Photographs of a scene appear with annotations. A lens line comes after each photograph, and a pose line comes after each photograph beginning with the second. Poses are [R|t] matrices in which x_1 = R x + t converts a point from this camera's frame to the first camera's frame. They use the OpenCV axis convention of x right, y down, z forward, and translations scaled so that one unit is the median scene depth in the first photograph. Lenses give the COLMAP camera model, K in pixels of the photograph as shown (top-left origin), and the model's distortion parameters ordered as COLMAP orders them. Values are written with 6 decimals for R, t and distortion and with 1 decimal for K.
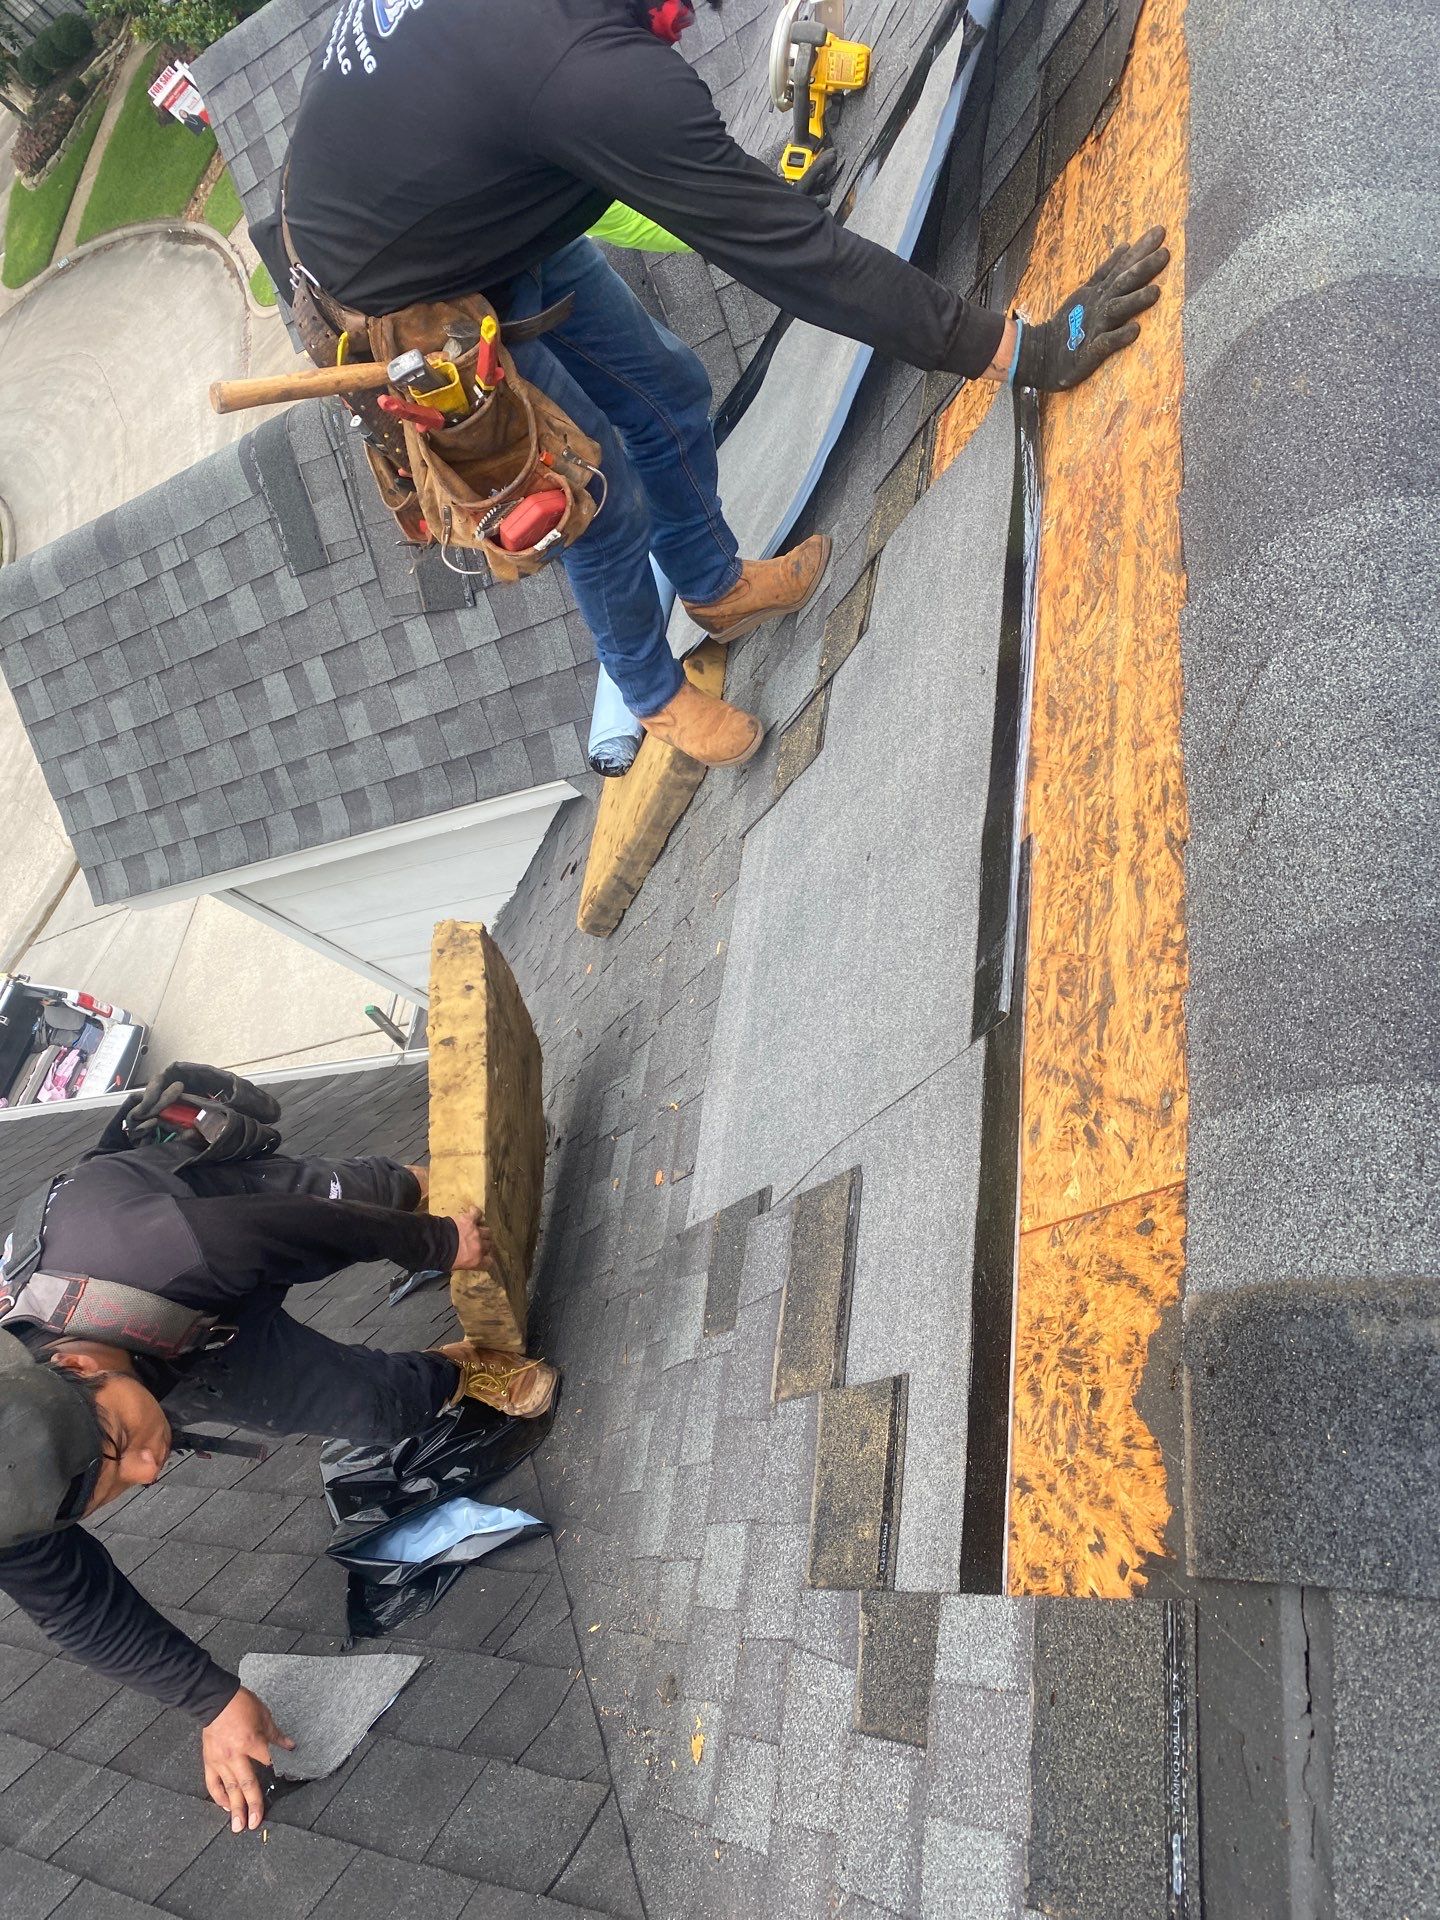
lens RADIAL K [[1466.4, 0, 709.6], [0, 1466.4, 960.0], [0, 0, 1]] dist [0.023965, -0.027567]
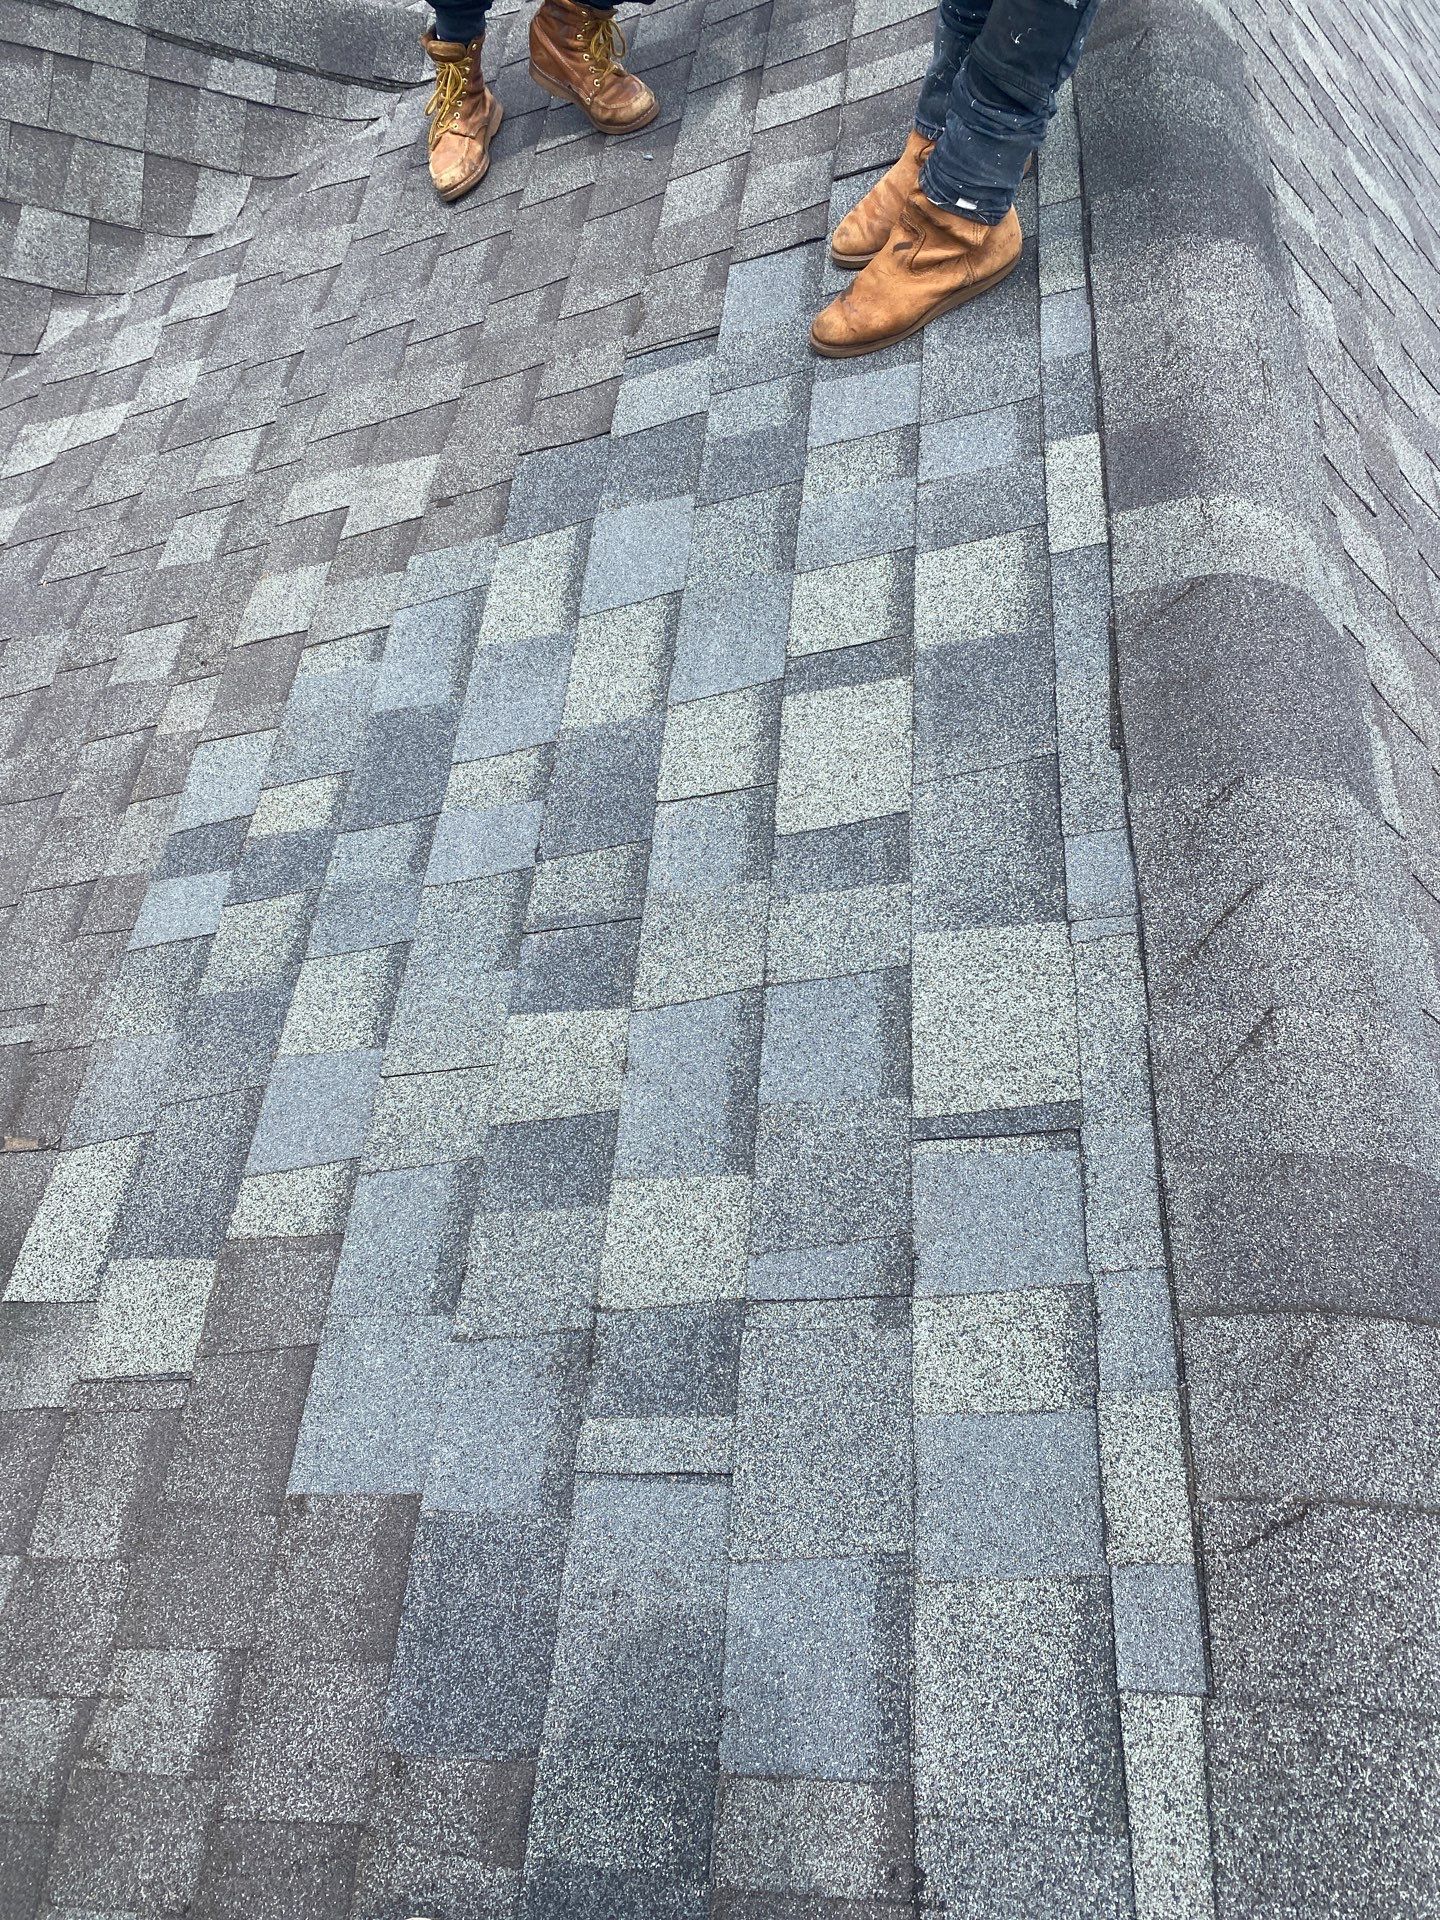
lens RADIAL K [[1466.4, 0, 721.5], [0, 1466.4, 941.9], [0, 0, 1]] dist [0.023965, -0.027567]
pose [[0.678144, 0.320505, 0.661360, -0.494190], [-0.297077, 0.942645, -0.152204, 0.098802], [-0.672210, -0.093258, 0.734464, 0.382030]]
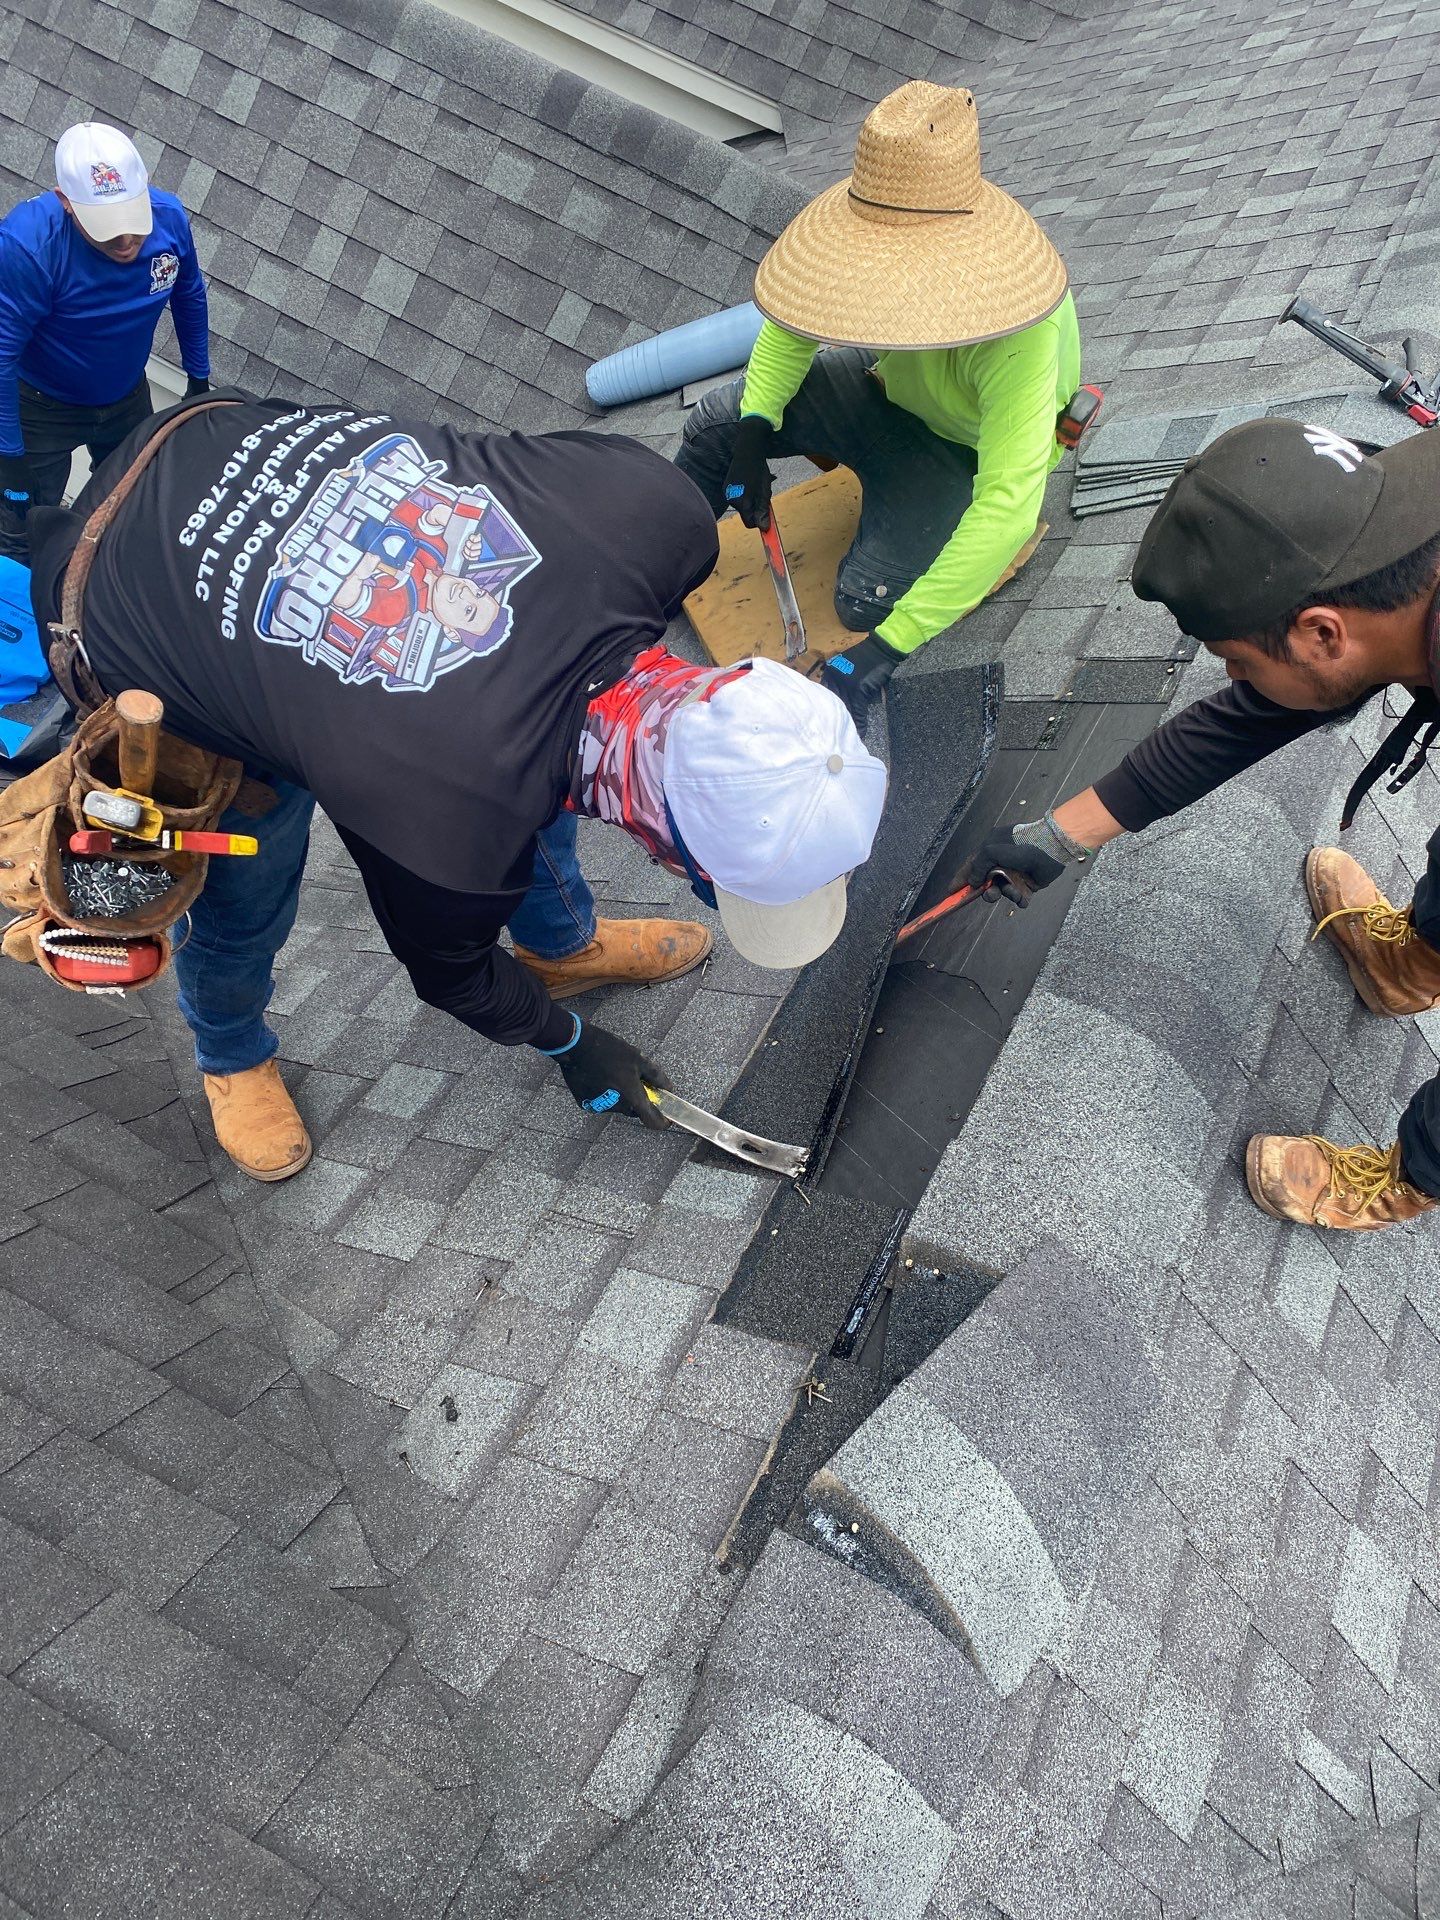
lens RADIAL K [[1471.7, 0, 719.7], [0, 1471.7, 954.0], [0, 0, 1]] dist [0.008702, -0.006883]
pose [[0.651881, 0.613698, 0.445450, -0.543678], [-0.619848, 0.769620, -0.153209, 0.422899], [-0.436851, -0.176238, 0.882100, -0.255617]]
